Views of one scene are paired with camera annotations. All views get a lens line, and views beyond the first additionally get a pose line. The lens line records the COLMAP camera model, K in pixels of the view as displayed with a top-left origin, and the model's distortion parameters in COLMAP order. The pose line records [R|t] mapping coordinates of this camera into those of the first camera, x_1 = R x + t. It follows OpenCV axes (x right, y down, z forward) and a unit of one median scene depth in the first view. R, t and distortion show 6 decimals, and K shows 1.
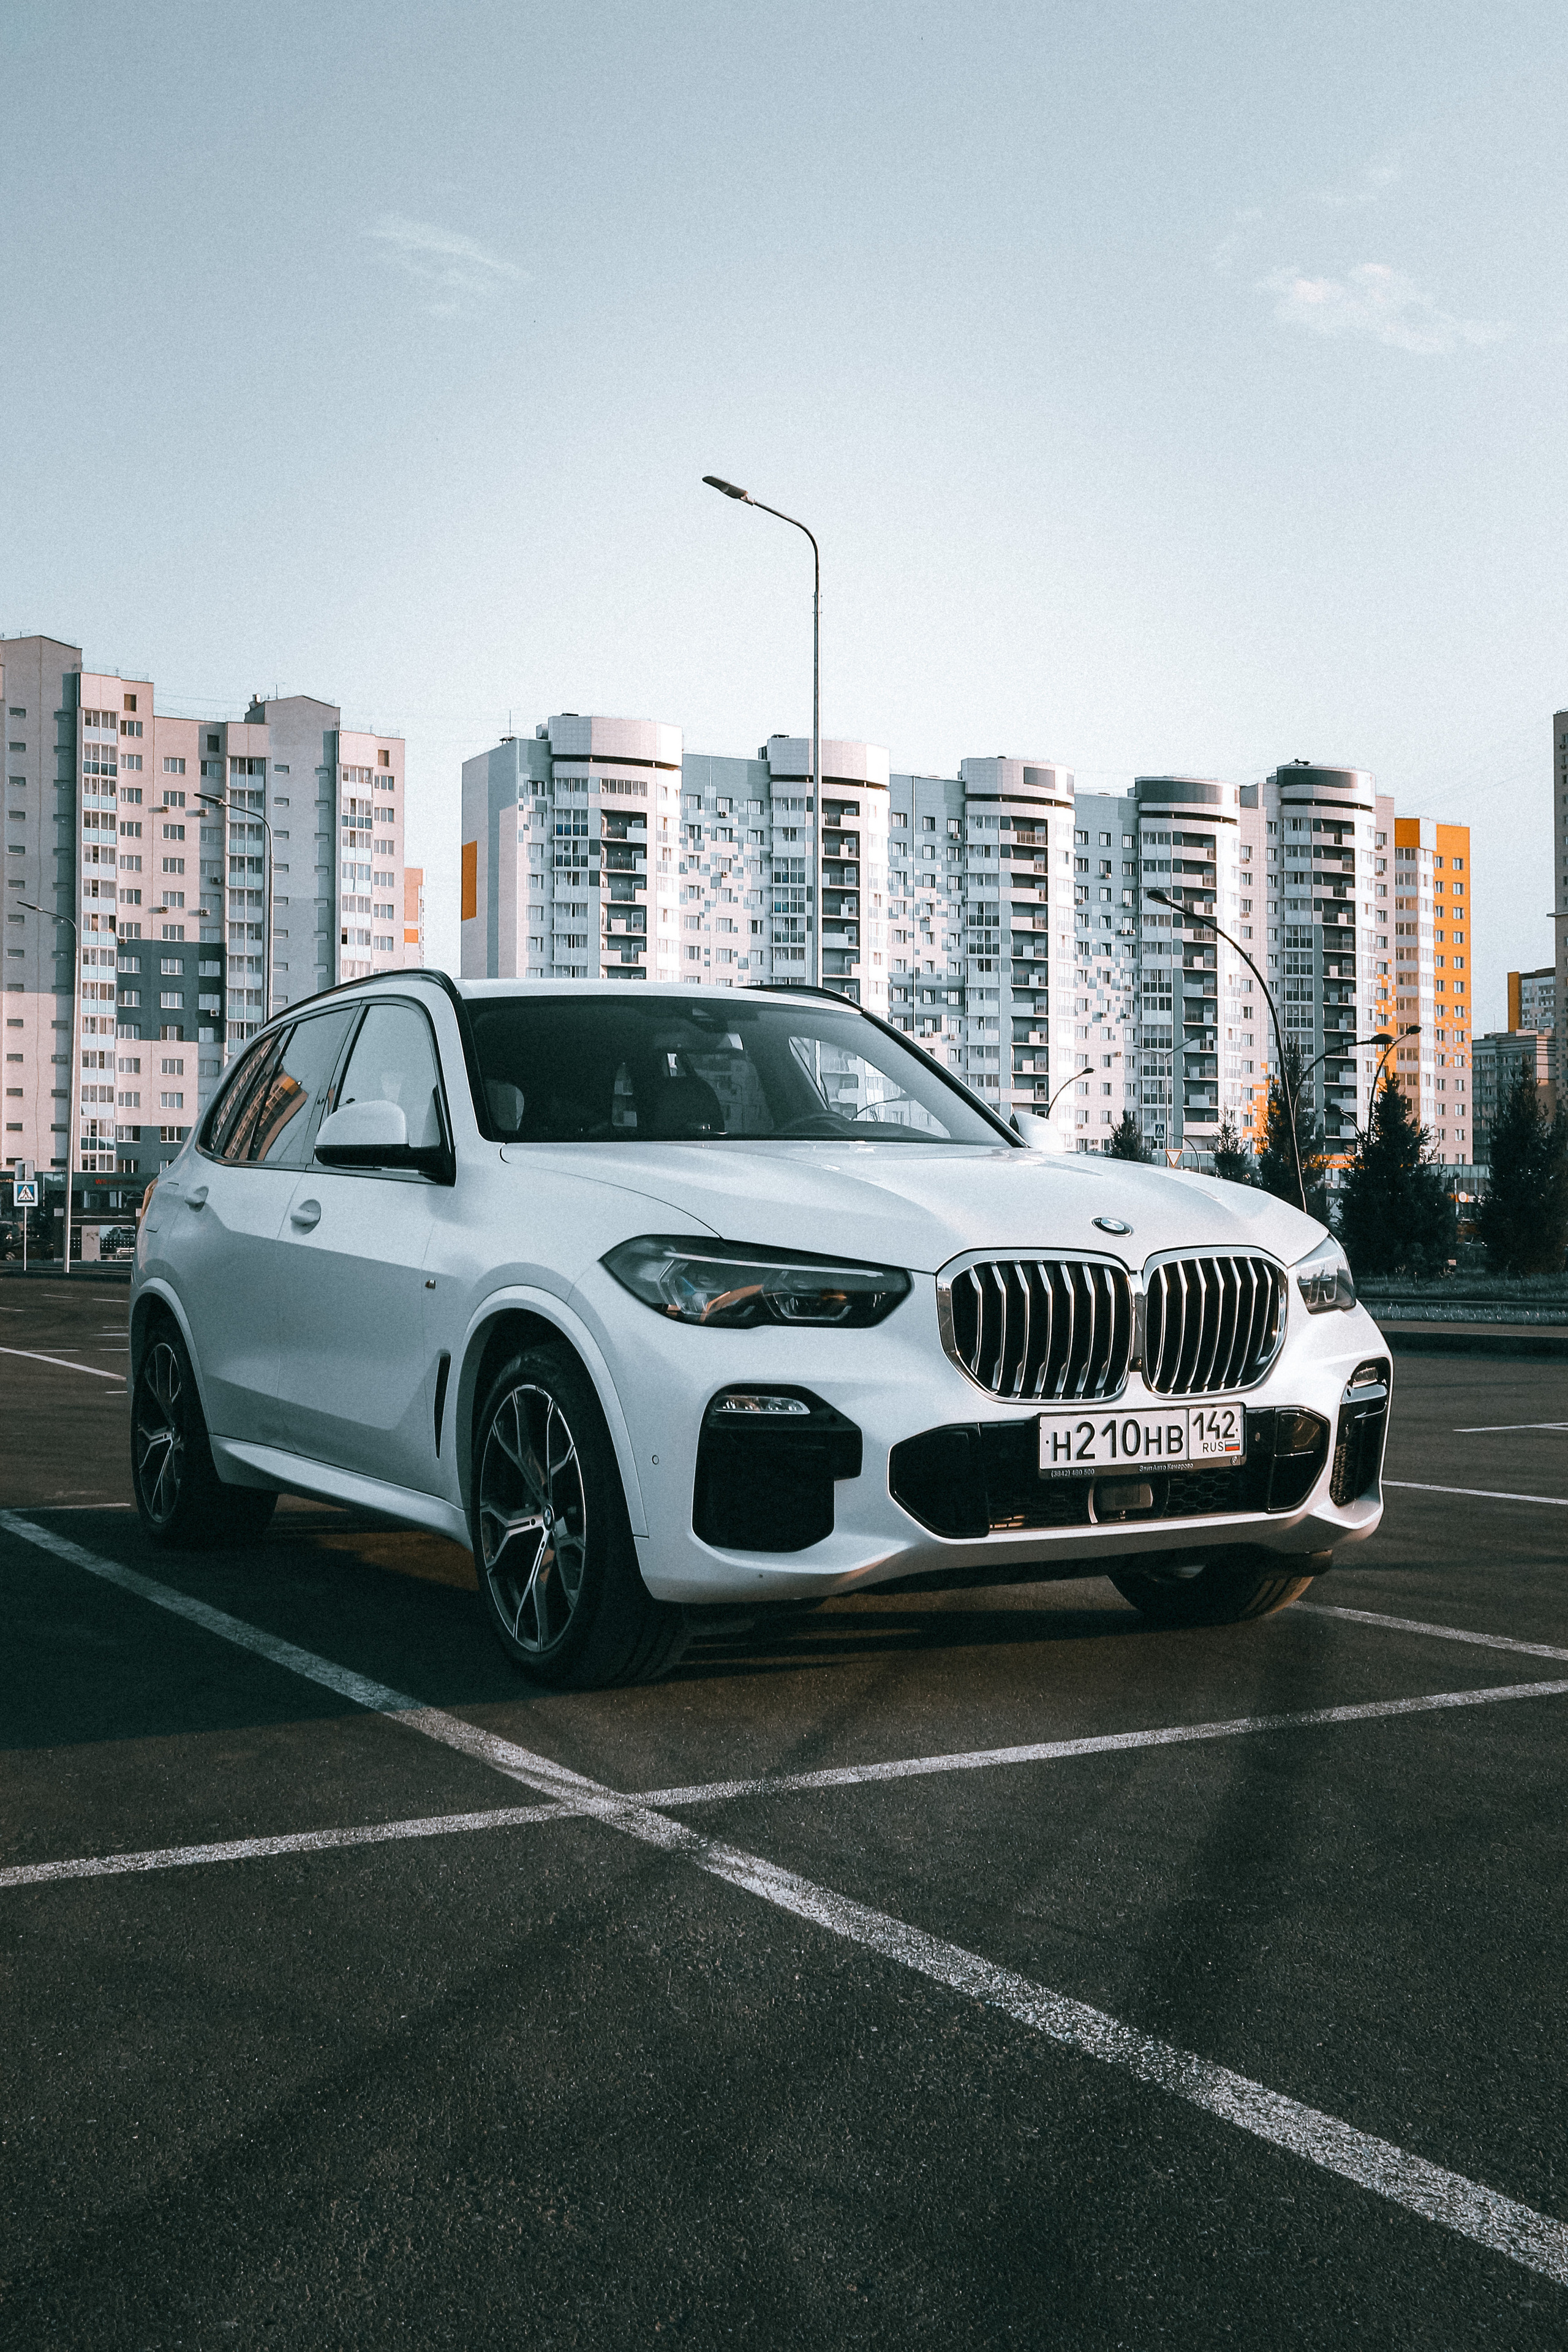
lens RADIAL K [[2555.6, 0, 822.1], [0, 2555.6, 1177.1], [0, 0, 1]] dist [-0.066055, 0.016365]
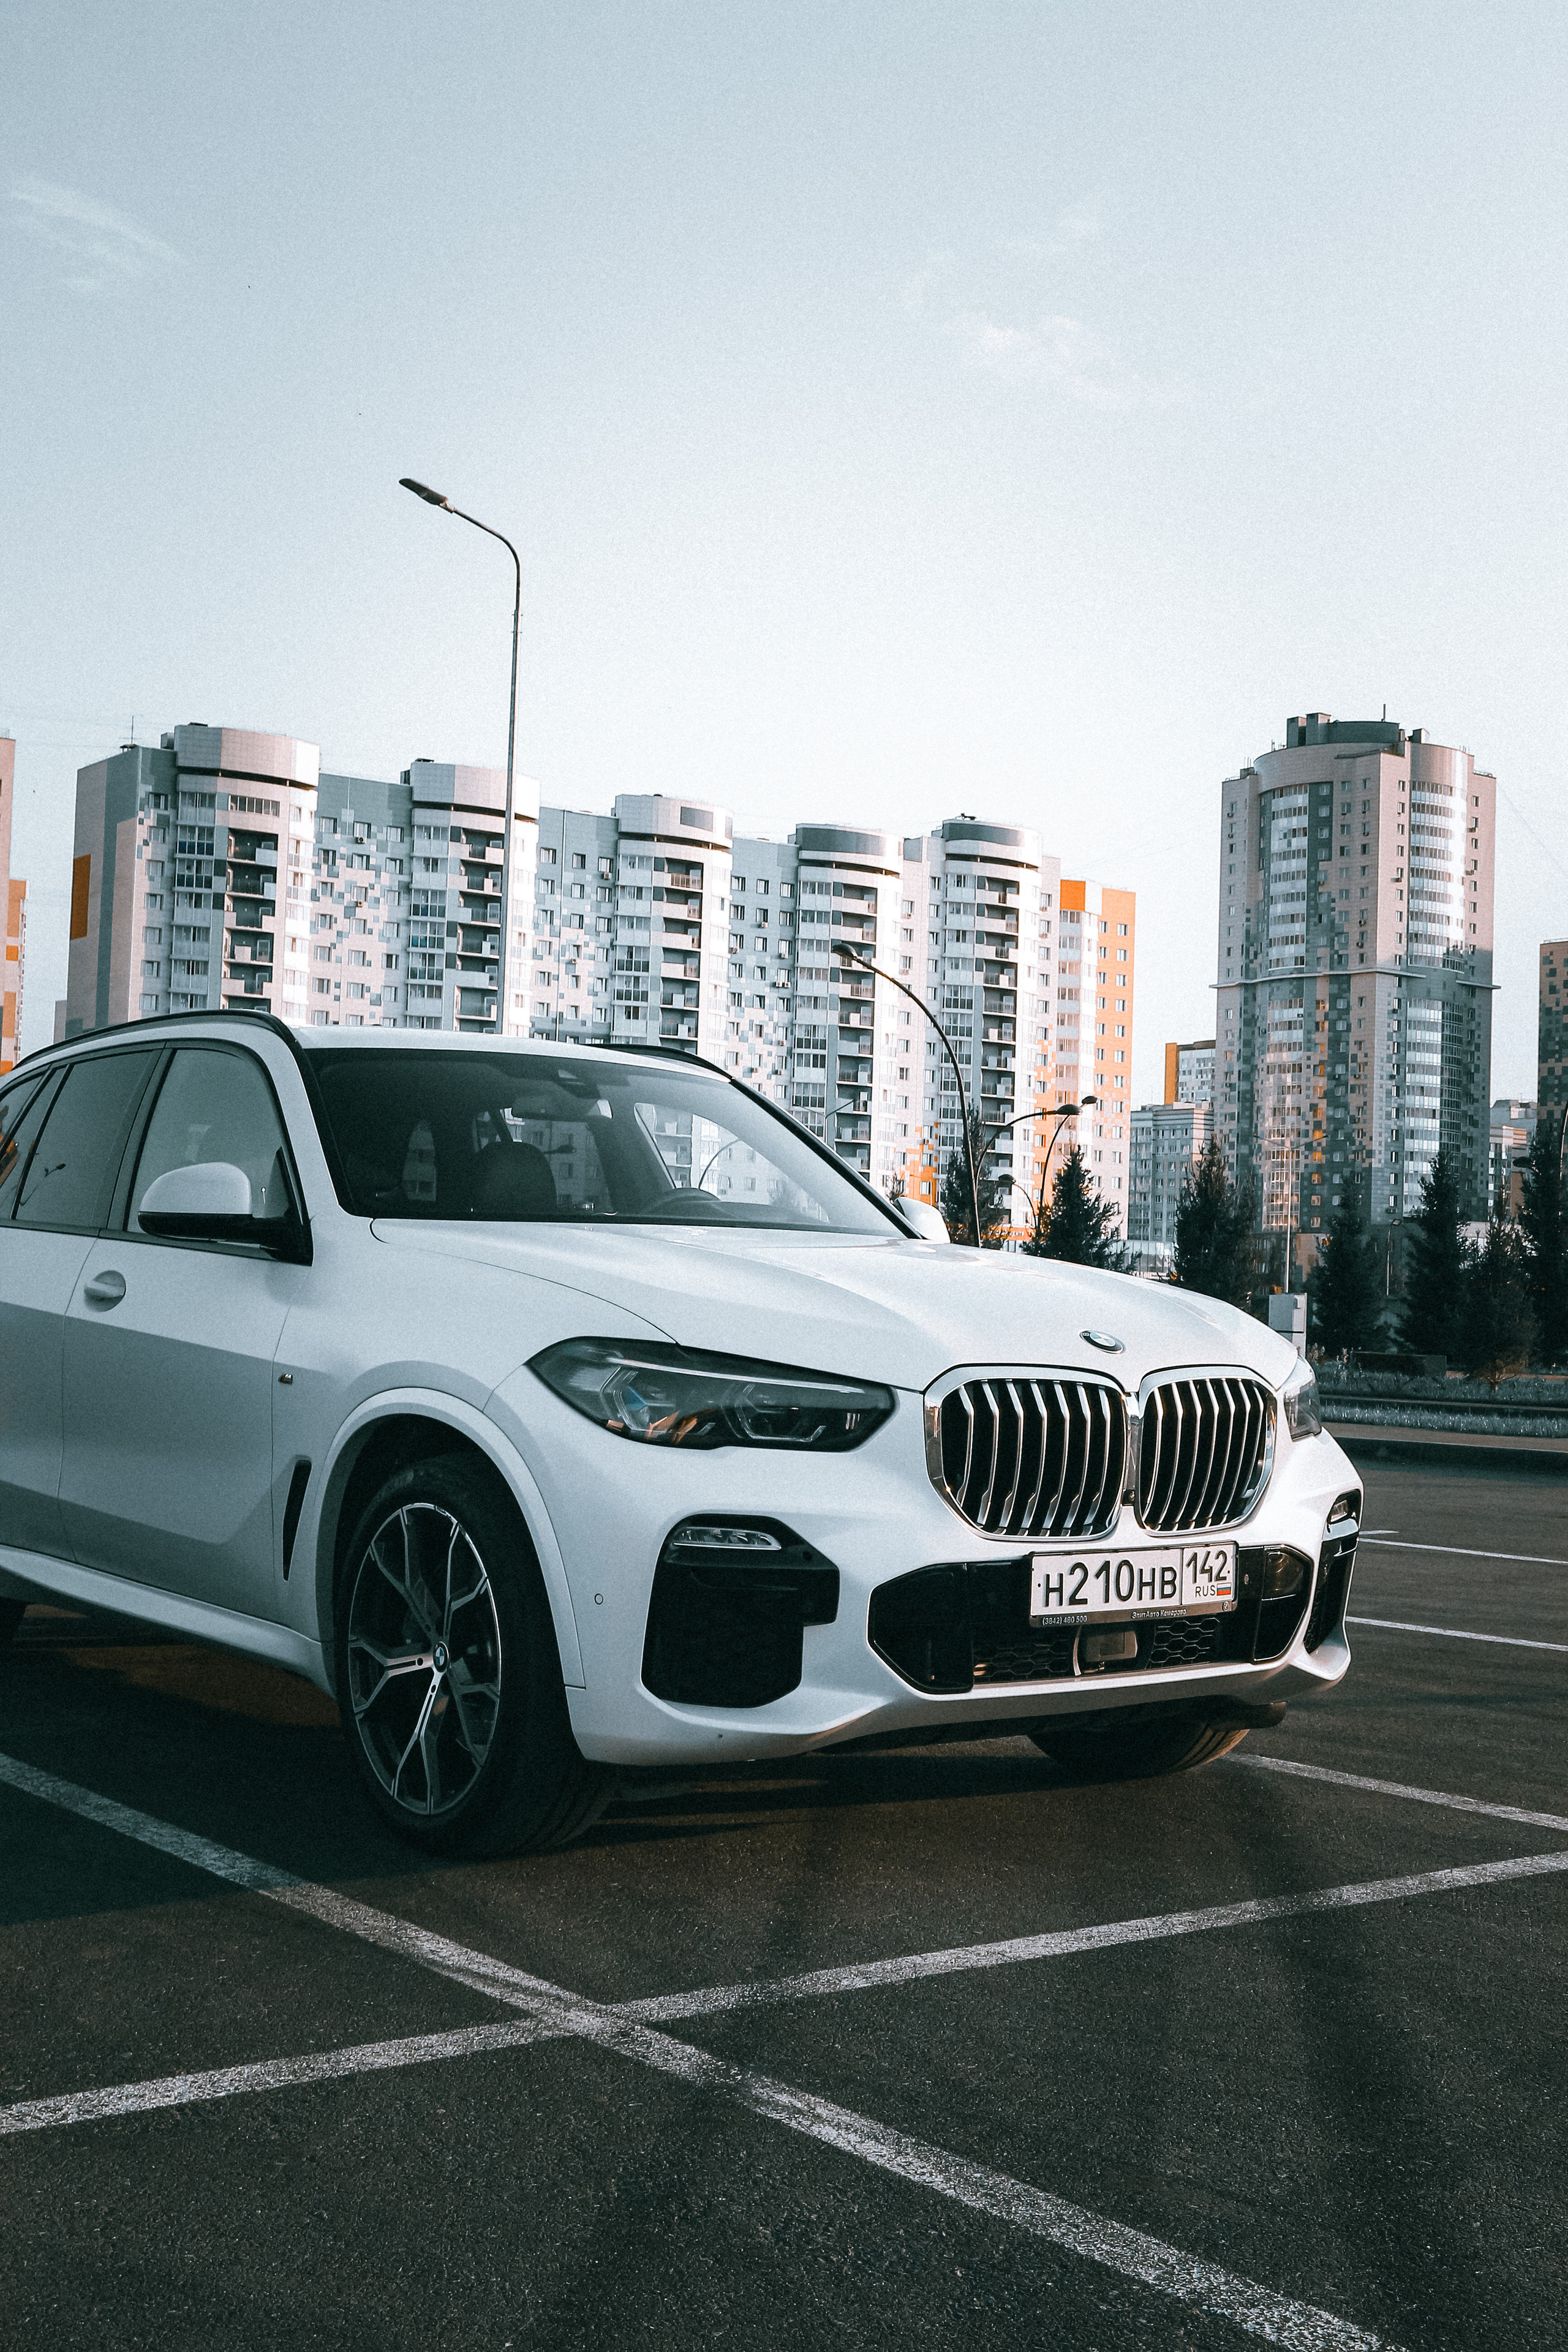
lens RADIAL K [[2678.1, 0, 784.0], [0, 2678.1, 1176.0], [0, 0, 1]] dist [-0.064525, 0.236479]
pose [[0.990403, 0.036391, 0.133331, -0.098626], [-0.033596, 0.999167, -0.023154, -0.010426], [-0.134063, 0.018452, 0.990801, 0.069690]]
